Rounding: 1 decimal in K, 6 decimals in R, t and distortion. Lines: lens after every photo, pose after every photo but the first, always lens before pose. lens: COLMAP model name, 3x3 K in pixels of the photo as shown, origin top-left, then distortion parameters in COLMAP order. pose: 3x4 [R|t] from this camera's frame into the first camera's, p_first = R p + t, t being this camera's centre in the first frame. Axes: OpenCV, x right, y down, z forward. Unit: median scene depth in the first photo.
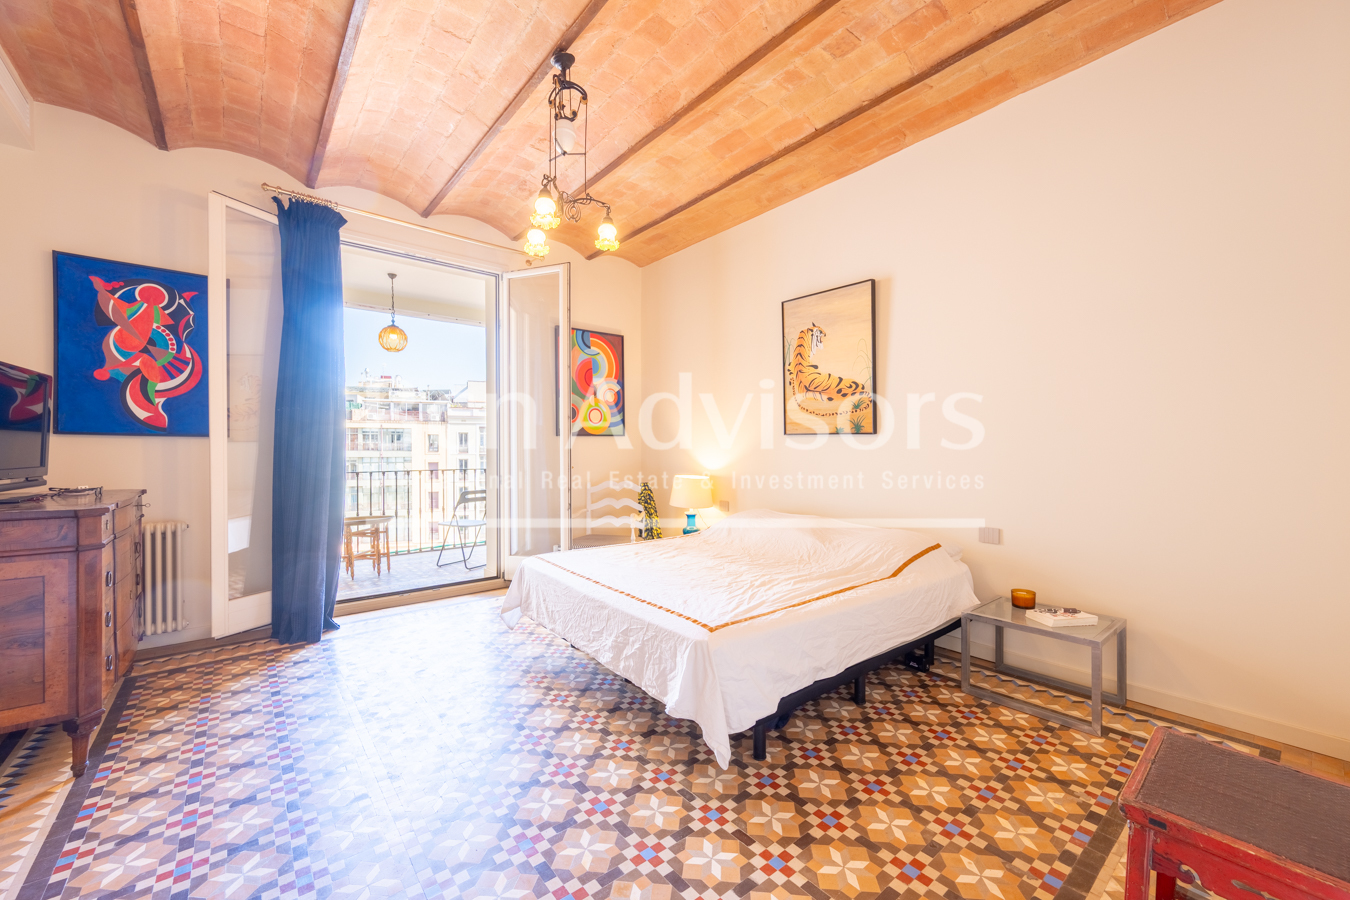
lens RADIAL K [[535.3, 0, 666.2], [0, 535.3, 452.9], [0, 0, 1]] dist [-0.005758, 0.002549]
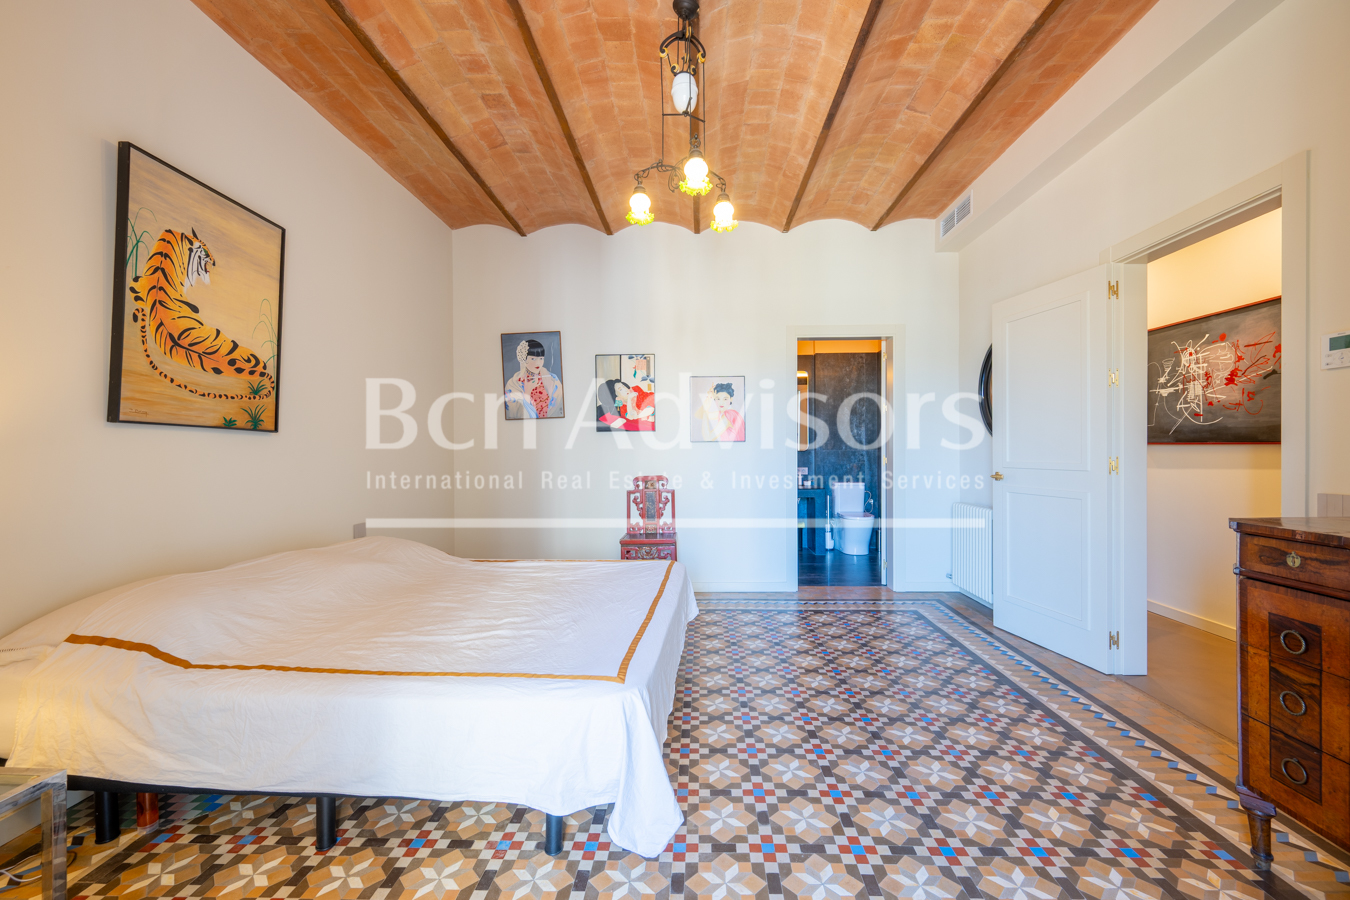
lens RADIAL K [[535.3, 0, 679.4], [0, 535.3, 456.9], [0, 0, 1]] dist [-0.005758, 0.002549]
pose [[-0.760682, -0.004387, 0.649110, -0.516664], [0.004434, 0.999919, 0.011953, -0.006469], [-0.649109, 0.011971, -0.760601, 1.162682]]
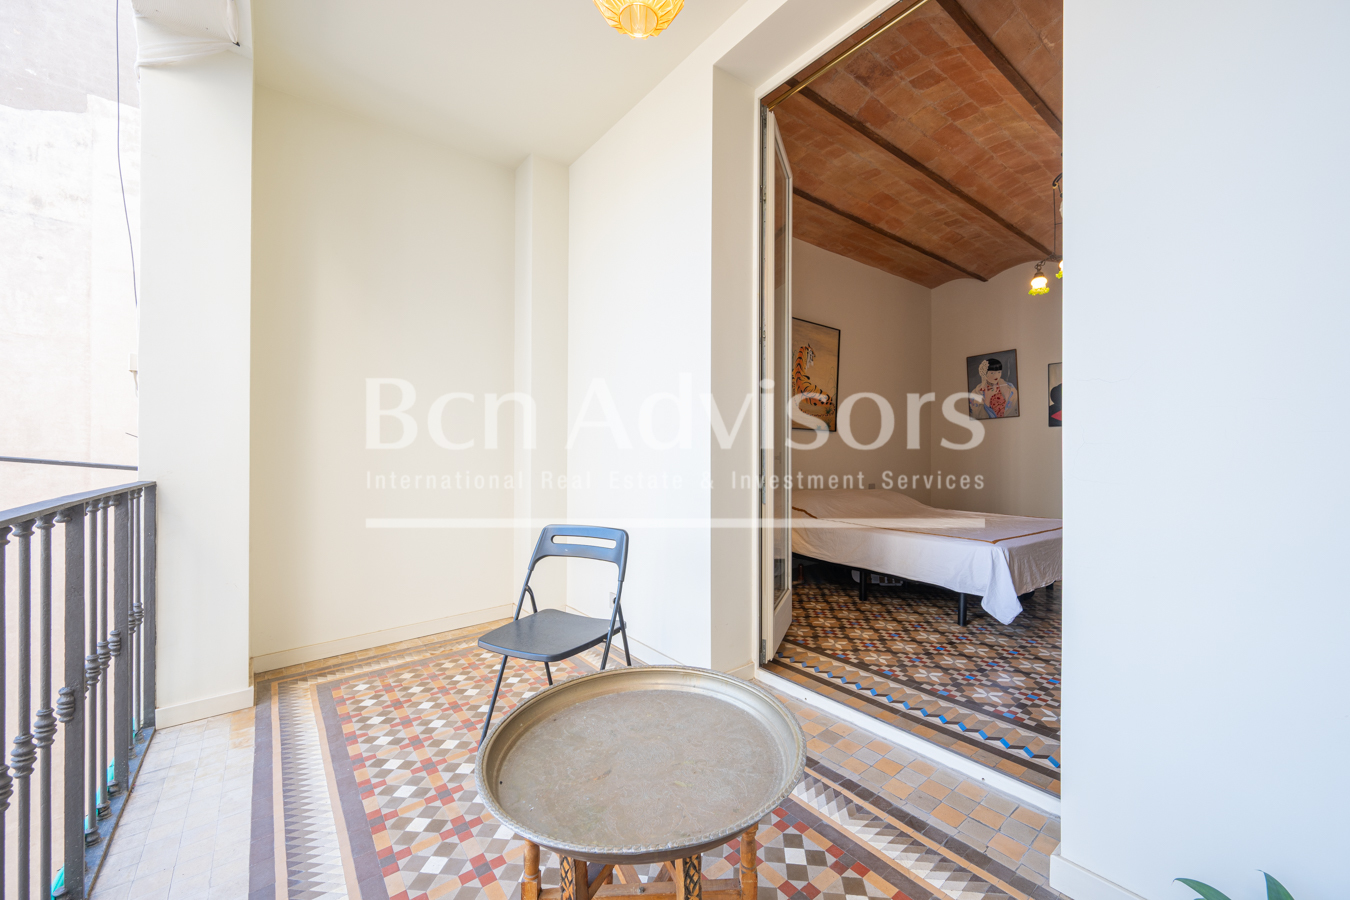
lens RADIAL K [[535.3, 0, 672.8], [0, 535.3, 452.0], [0, 0, 1]] dist [-0.005758, 0.002549]
pose [[0.012326, 0.001997, 0.999922, -1.092421], [-0.001167, 0.999997, -0.001982, 0.025108], [-0.999923, -0.001142, 0.012329, 1.391598]]
